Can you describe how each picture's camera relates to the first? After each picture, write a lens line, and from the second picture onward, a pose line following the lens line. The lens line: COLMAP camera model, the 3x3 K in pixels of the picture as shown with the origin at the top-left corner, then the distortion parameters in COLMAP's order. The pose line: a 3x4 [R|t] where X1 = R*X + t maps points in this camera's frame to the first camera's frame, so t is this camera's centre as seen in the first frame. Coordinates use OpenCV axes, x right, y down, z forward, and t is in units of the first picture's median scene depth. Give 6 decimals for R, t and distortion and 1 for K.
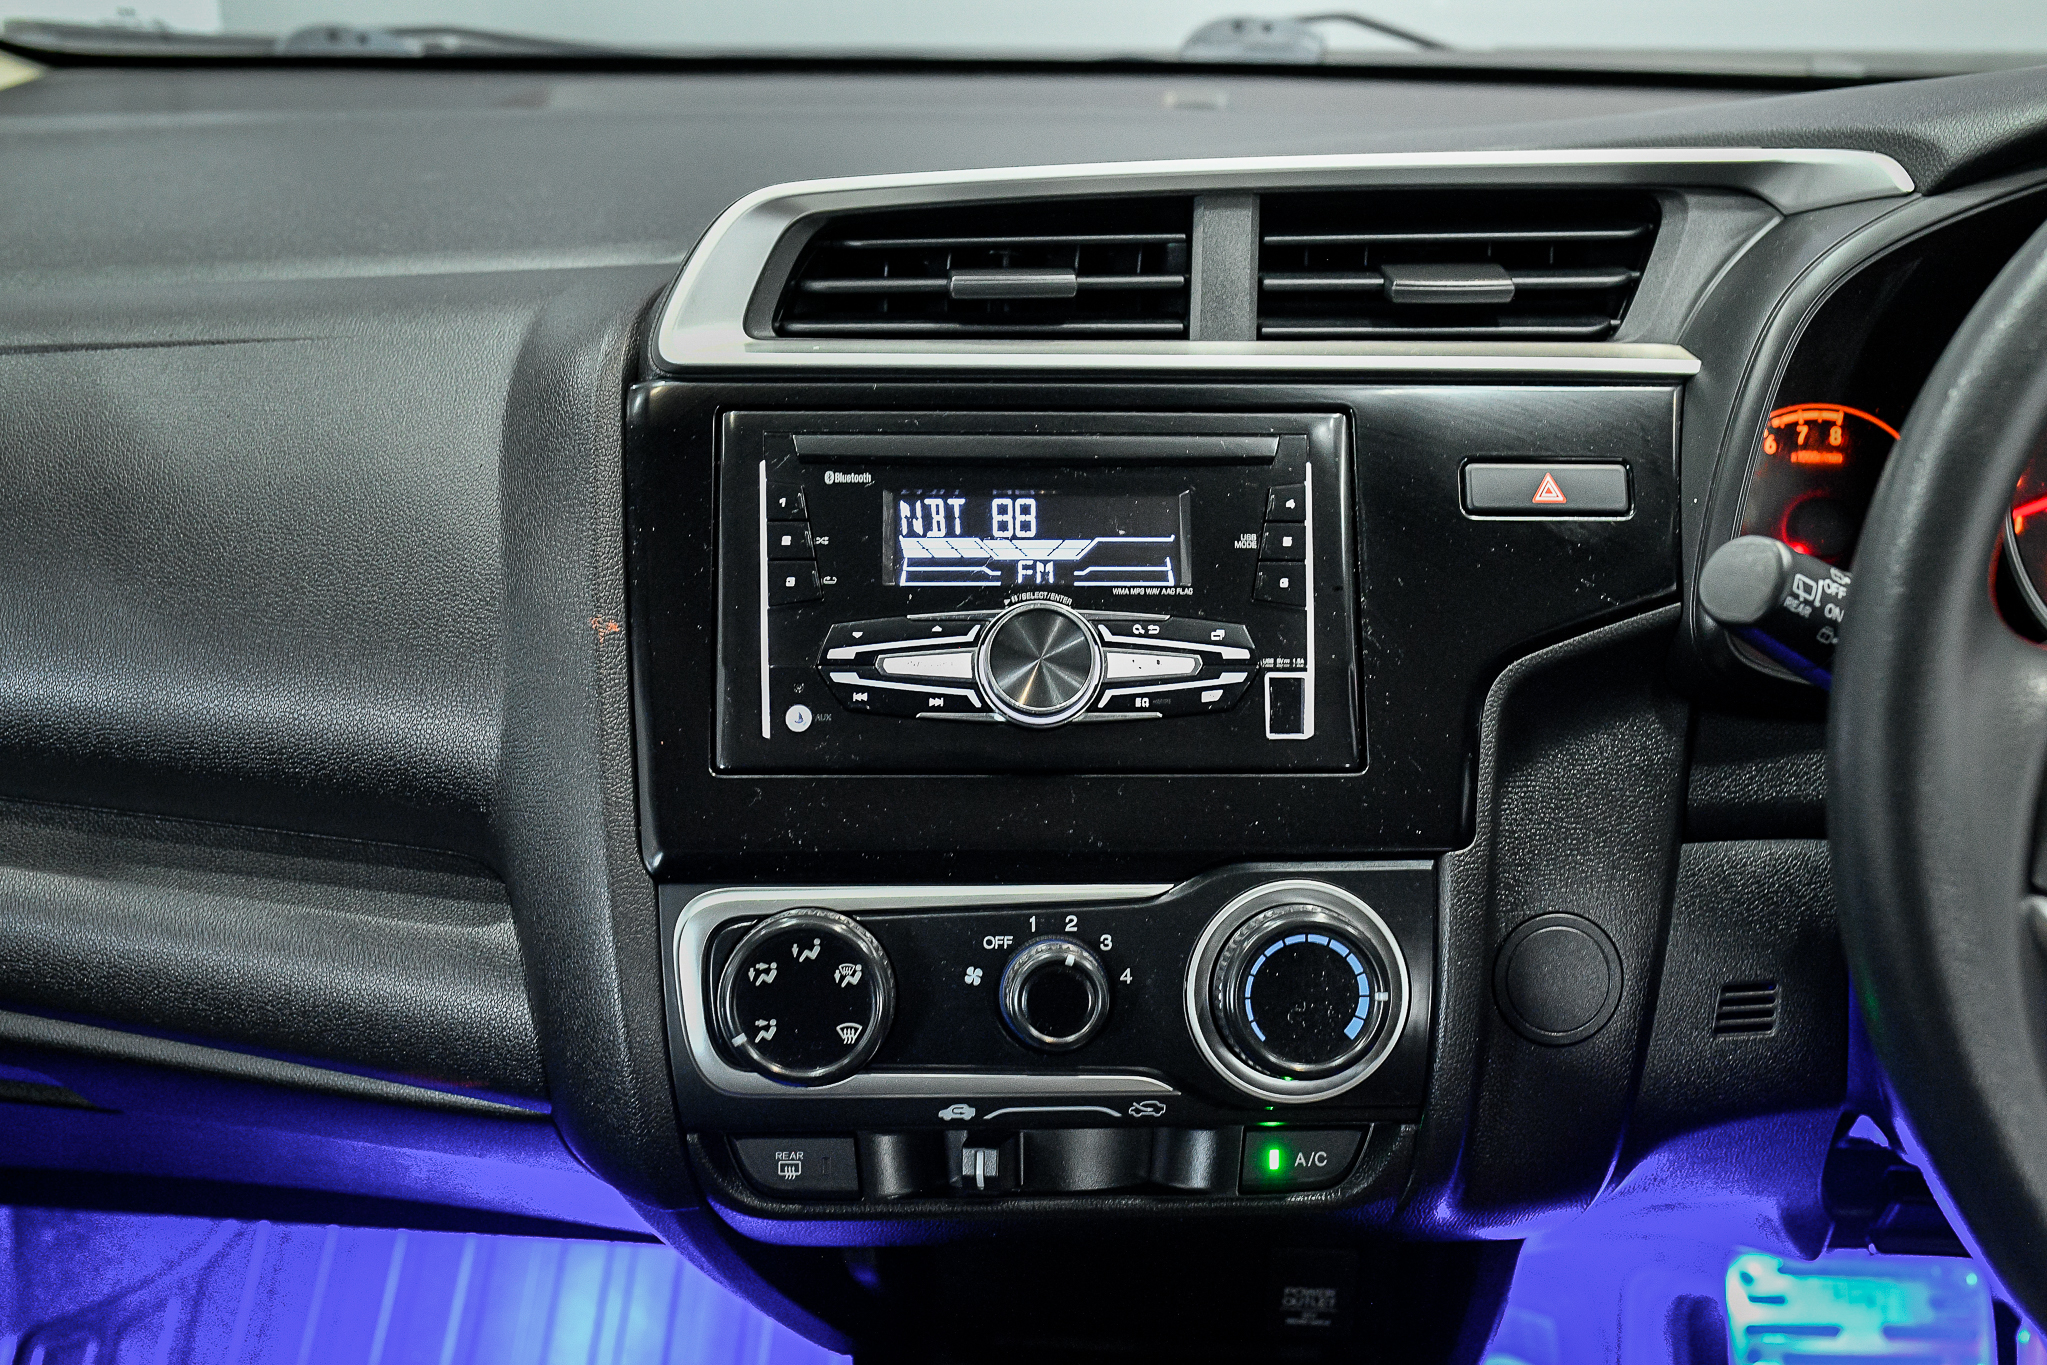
lens RADIAL K [[2048.7, 0, 1032.7], [0, 2048.7, 678.8], [0, 0, 1]] dist [-0.035551, 0.000000]
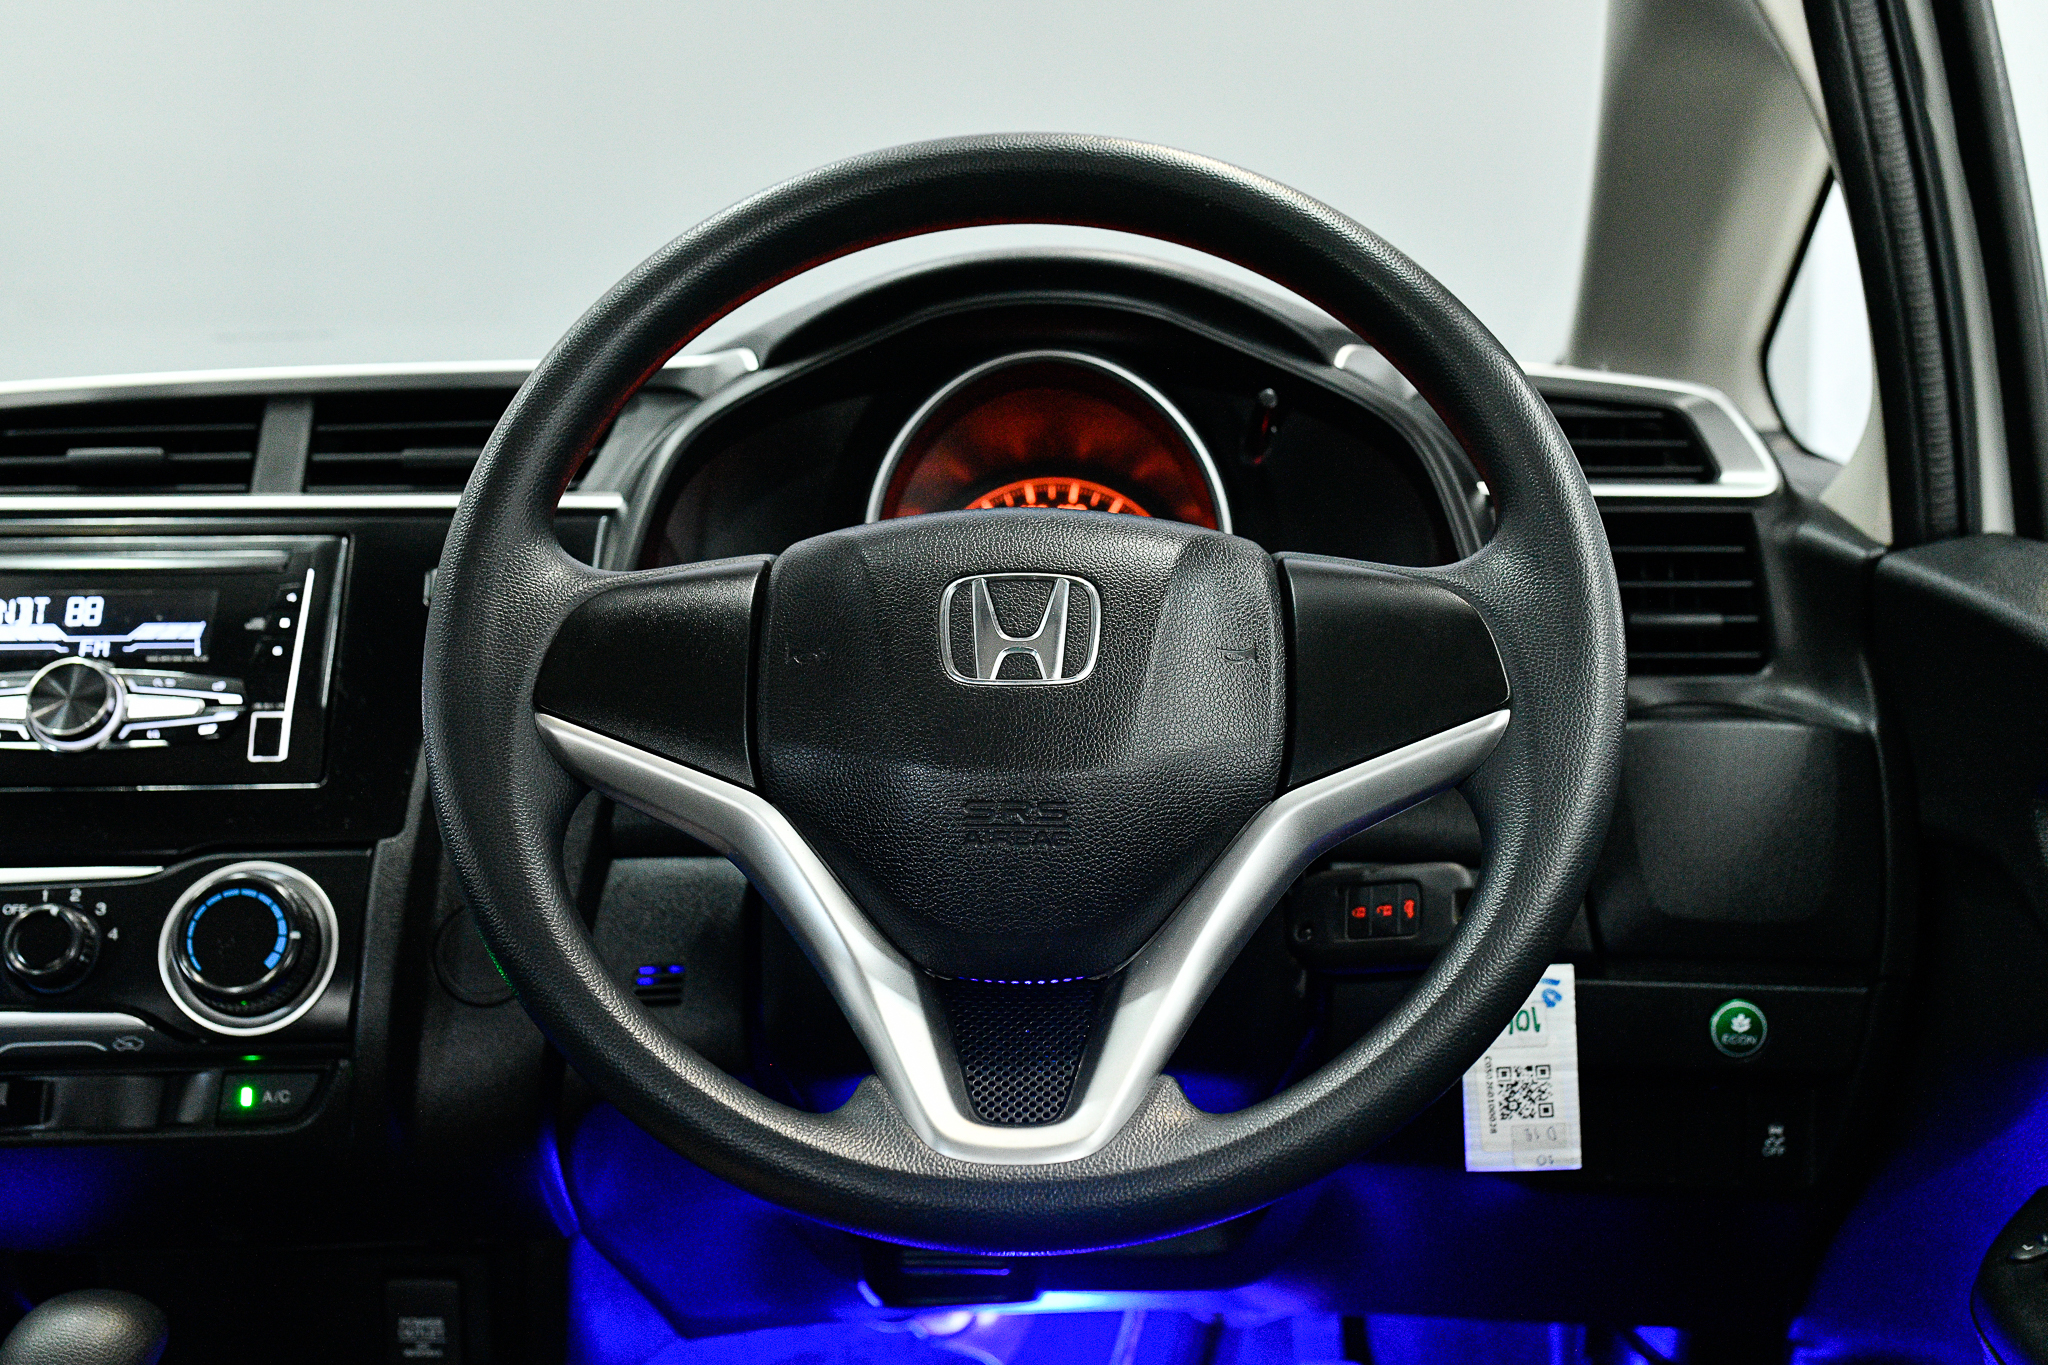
lens RADIAL K [[2049.7, 0, 1021.8], [0, 2049.7, 674.3], [0, 0, 1]] dist [-0.035551, 0.000000]
pose [[0.998809, -0.018451, 0.045166, 0.550329], [0.030116, 0.961481, -0.273217, 0.347554], [-0.038385, 0.274252, 0.960891, -0.290202]]
